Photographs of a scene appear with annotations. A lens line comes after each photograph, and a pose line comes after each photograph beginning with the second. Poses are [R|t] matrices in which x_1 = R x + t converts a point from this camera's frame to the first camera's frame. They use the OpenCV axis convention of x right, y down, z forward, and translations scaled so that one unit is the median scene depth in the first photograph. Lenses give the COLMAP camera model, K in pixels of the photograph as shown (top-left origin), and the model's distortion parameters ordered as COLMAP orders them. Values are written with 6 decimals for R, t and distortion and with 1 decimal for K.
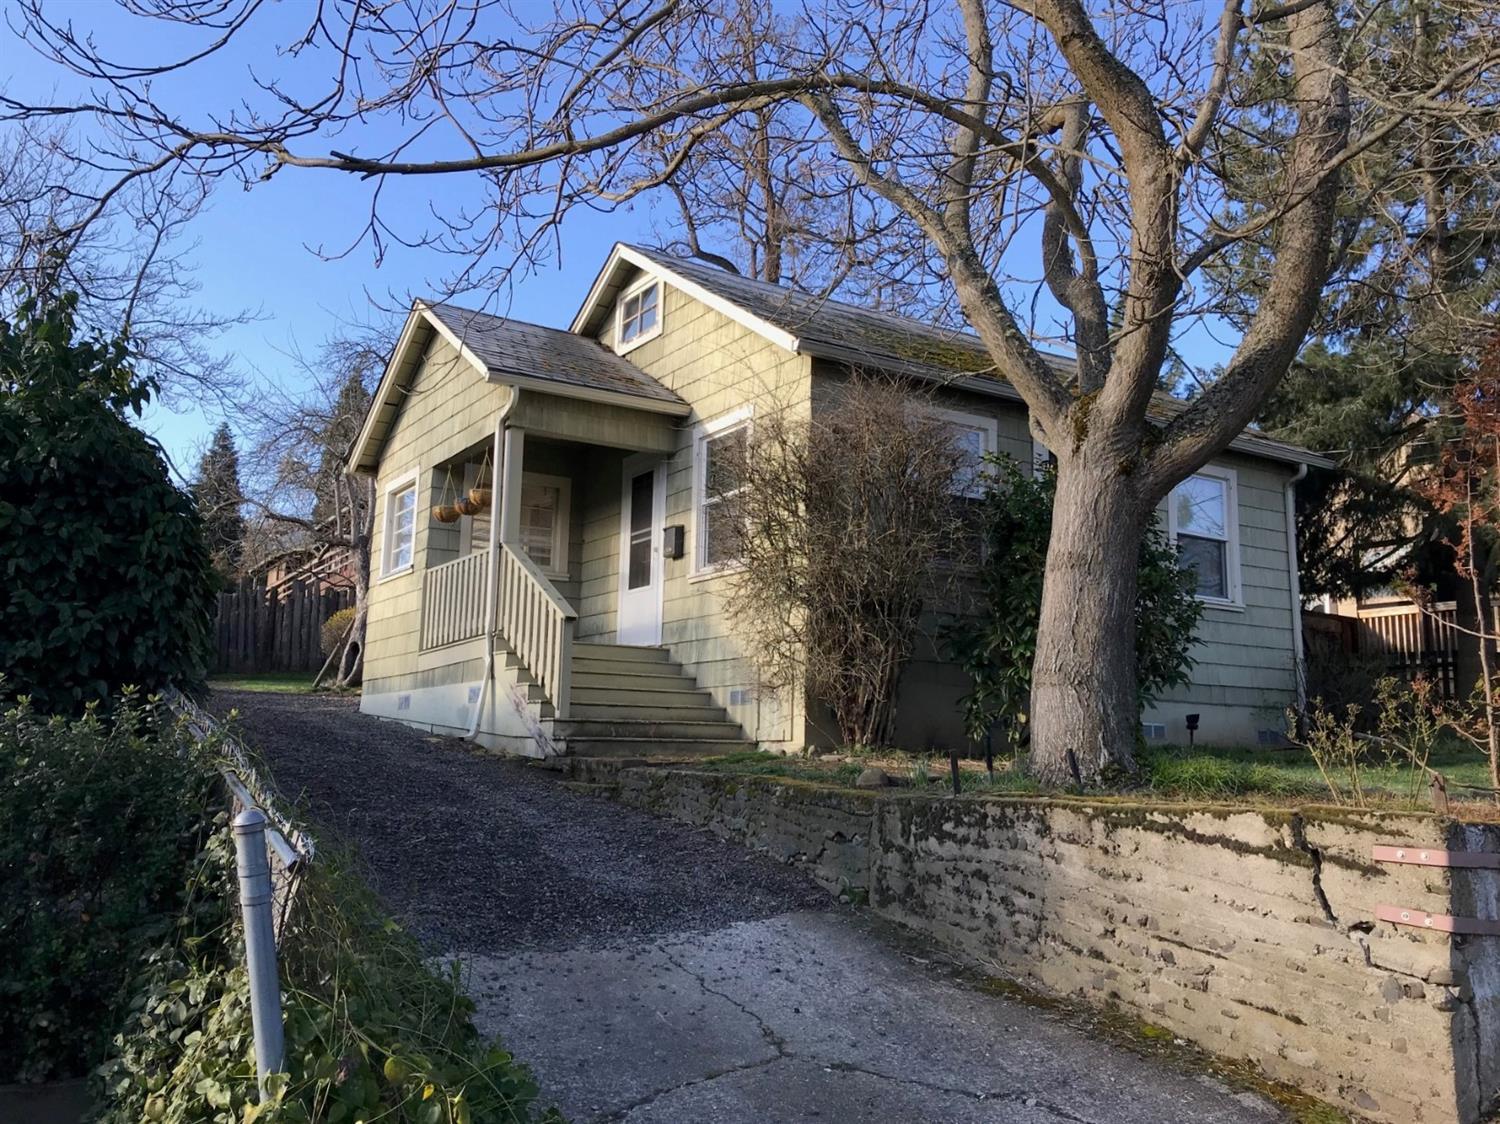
lens RADIAL K [[1241.9, 0, 750.0], [0, 1241.9, 562.0], [0, 0, 1]] dist [0.039774, -0.007809]
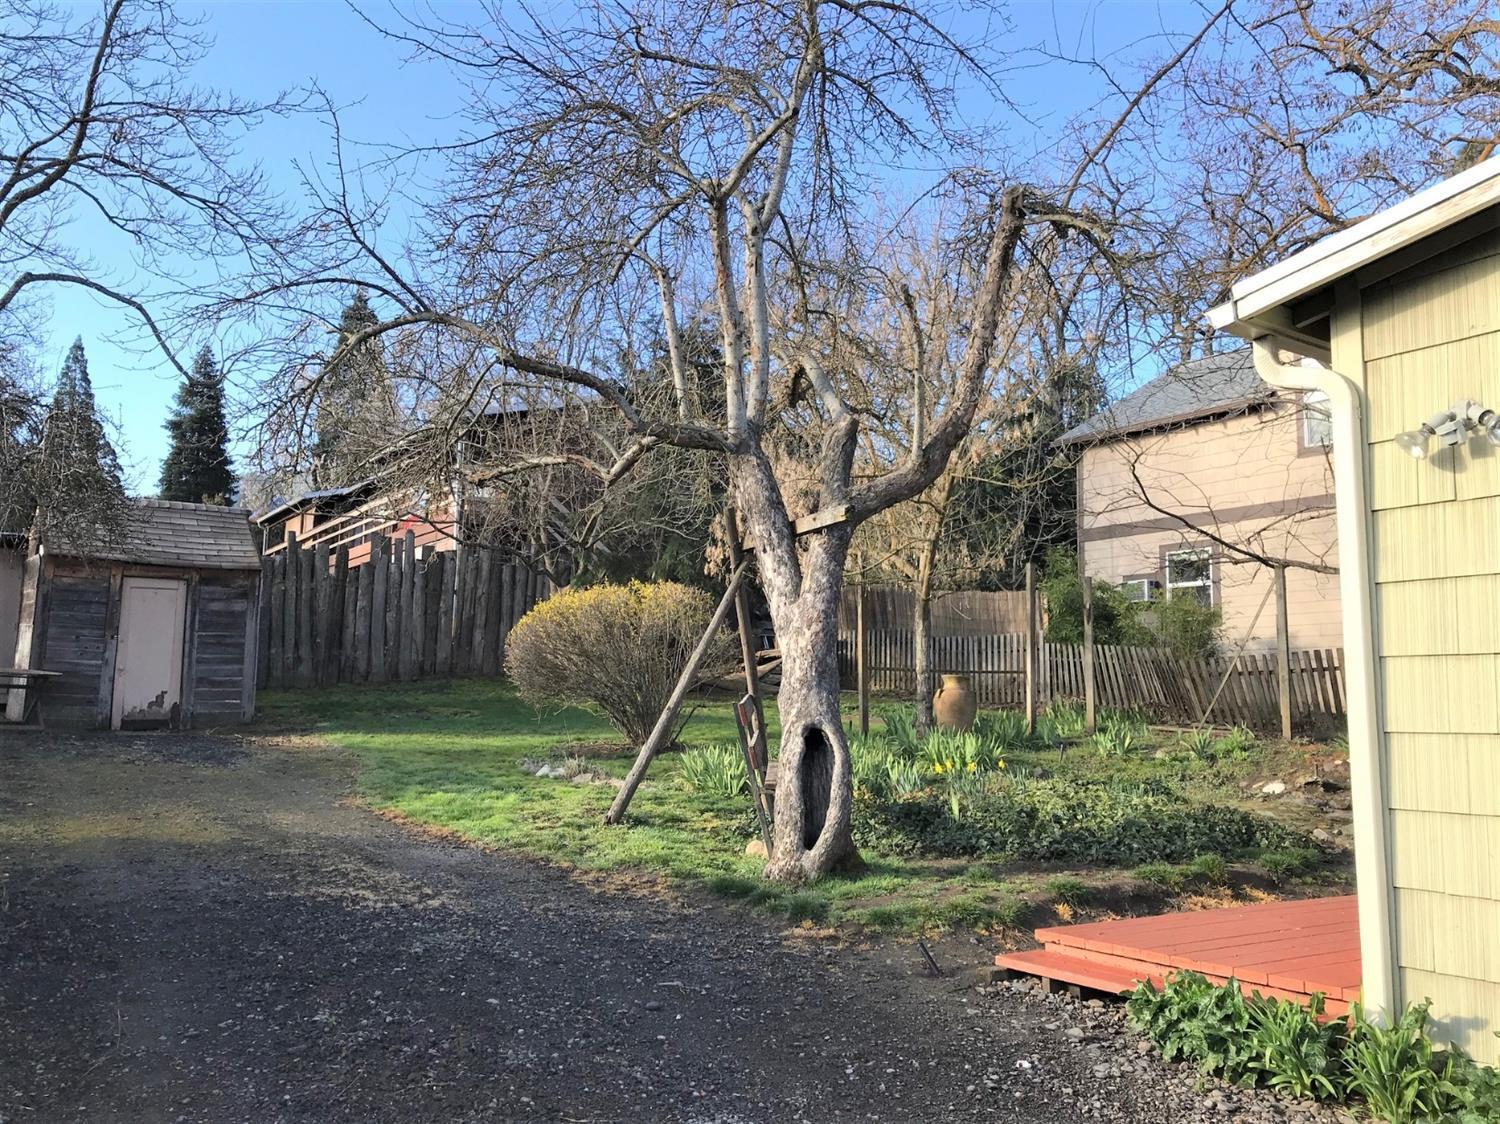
lens RADIAL K [[1241.9, 0, 750.0], [0, 1241.9, 562.0], [0, 0, 1]] dist [0.039774, -0.007809]
pose [[0.999724, -0.003705, 0.023207, -0.661860], [0.002799, 0.999238, 0.038937, 0.016095], [-0.023334, -0.038862, 0.998972, 1.294384]]
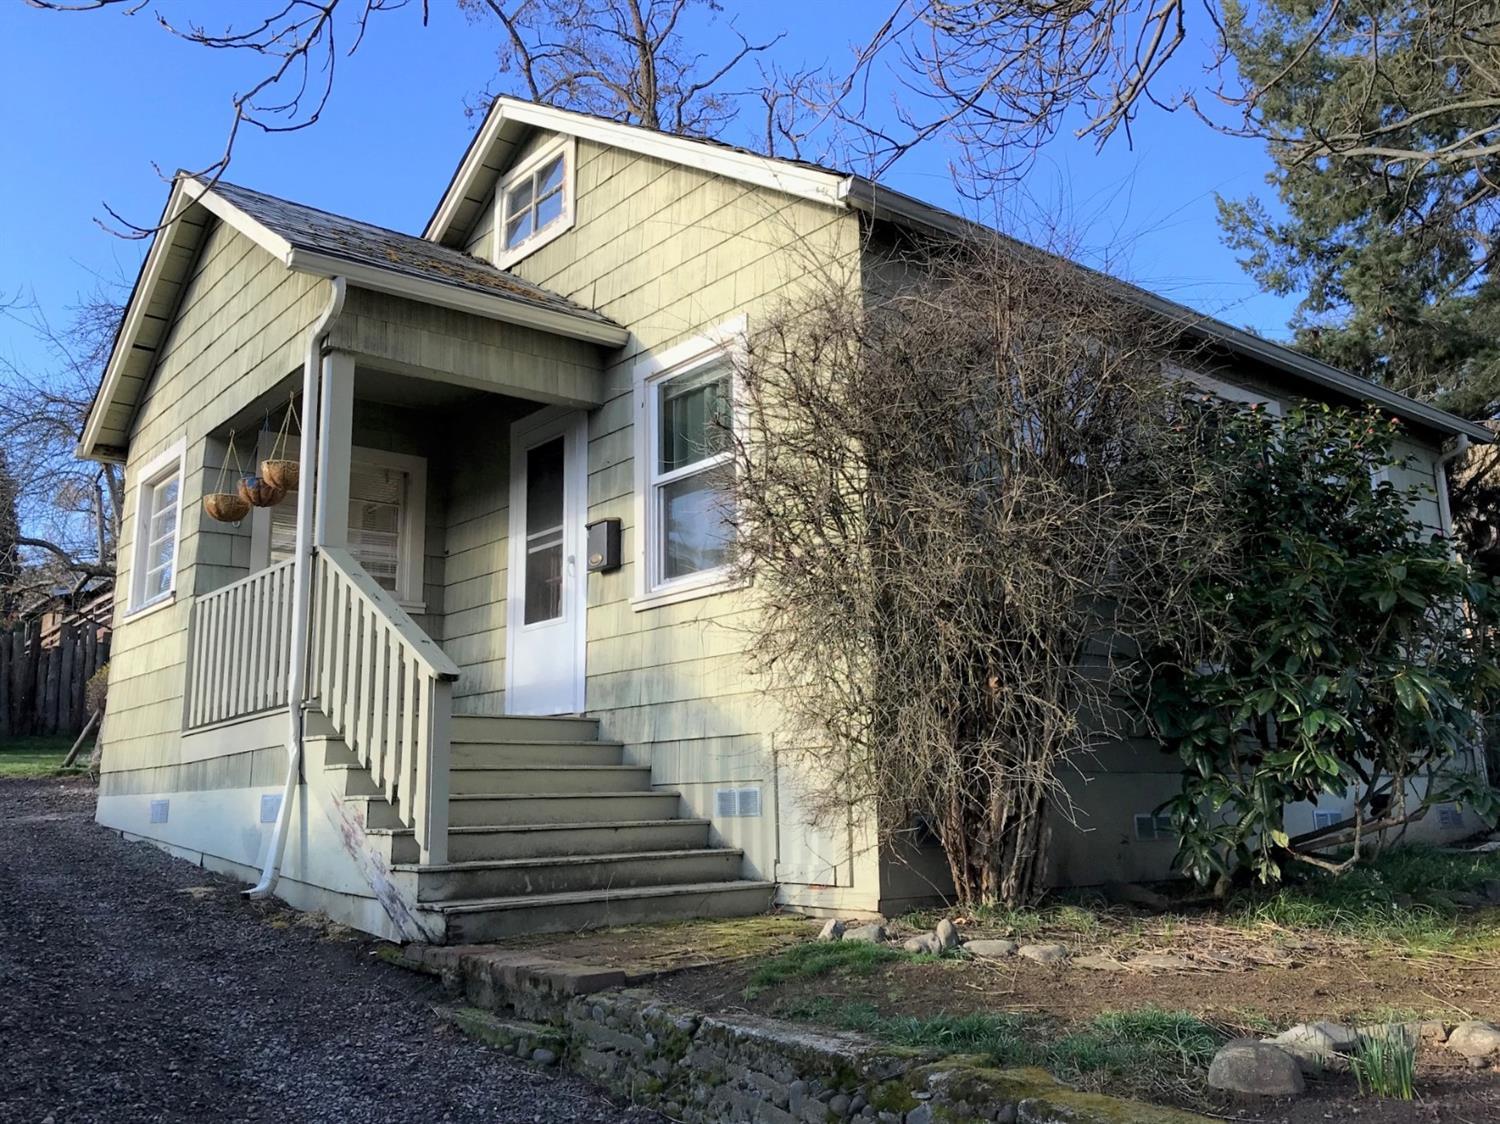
lens RADIAL K [[1295.0, 0, 750.0], [0, 1295.0, 562.0], [0, 0, 1]] dist [-0.007802, -0.012906]
pose [[0.992719, -0.011920, 0.119862, -0.066780], [0.015227, 0.999527, -0.026717, 0.010357], [-0.119486, 0.028347, 0.992431, 0.352016]]
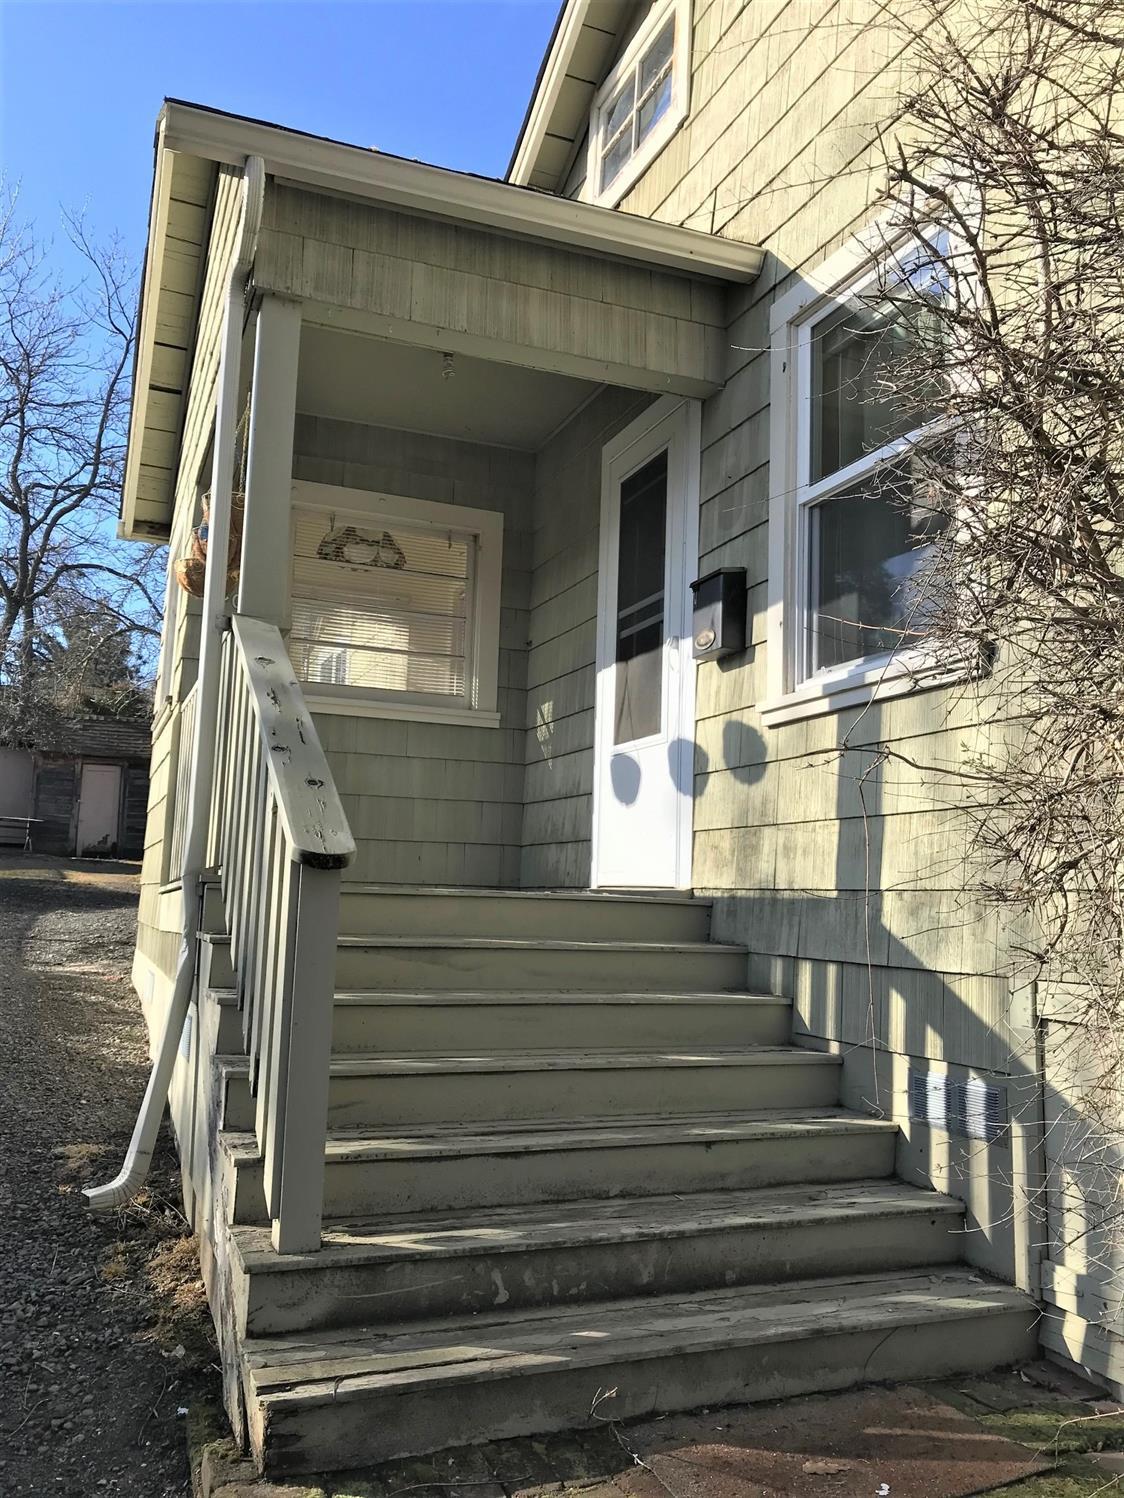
lens RADIAL K [[1240.2, 0, 562.0], [0, 1240.2, 749.0], [0, 0, 1]] dist [0.039774, -0.007809]
pose [[0.982268, -0.009781, -0.187226, -0.038662], [0.014674, 0.999585, 0.024769, 0.013991], [0.186906, -0.027077, 0.982005, 0.627710]]
